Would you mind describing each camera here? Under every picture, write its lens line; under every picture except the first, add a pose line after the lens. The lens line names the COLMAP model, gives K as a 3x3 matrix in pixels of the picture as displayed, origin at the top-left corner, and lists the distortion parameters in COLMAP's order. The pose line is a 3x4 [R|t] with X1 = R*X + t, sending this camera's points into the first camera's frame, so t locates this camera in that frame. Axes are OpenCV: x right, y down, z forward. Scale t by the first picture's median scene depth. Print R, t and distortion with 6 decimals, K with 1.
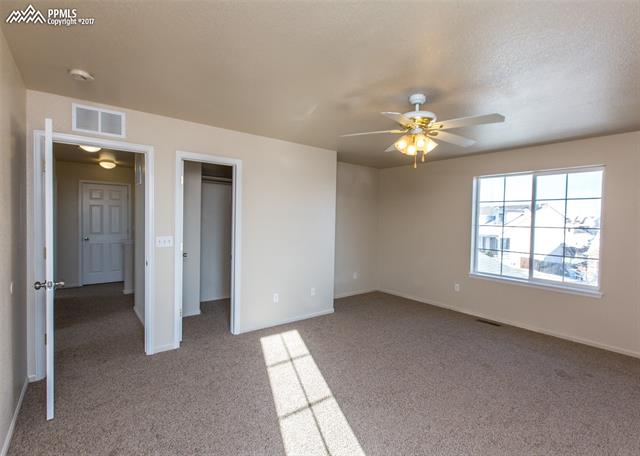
lens RADIAL K [[298.6, 0, 320.2], [0, 298.6, 225.9], [0, 0, 1]] dist [-0.001962, 0.000043]
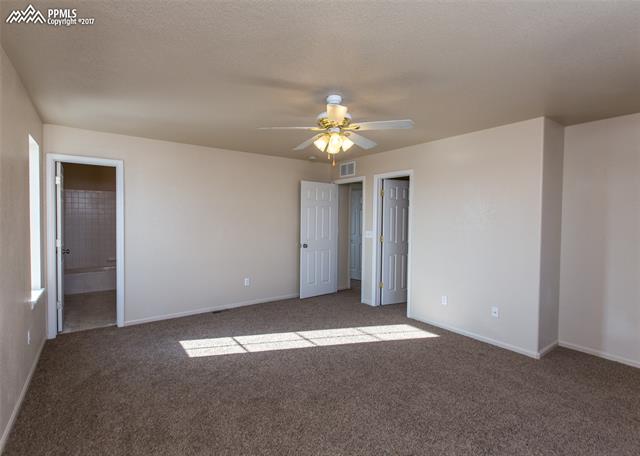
lens RADIAL K [[298.6, 0, 320.2], [0, 298.6, 225.9], [0, 0, 1]] dist [-0.001962, 0.000043]
pose [[0.022575, 0.000455, -0.999745, 1.123220], [-0.037905, 0.999281, -0.000401, 0.016680], [0.999026, 0.037904, 0.022576, 0.767714]]
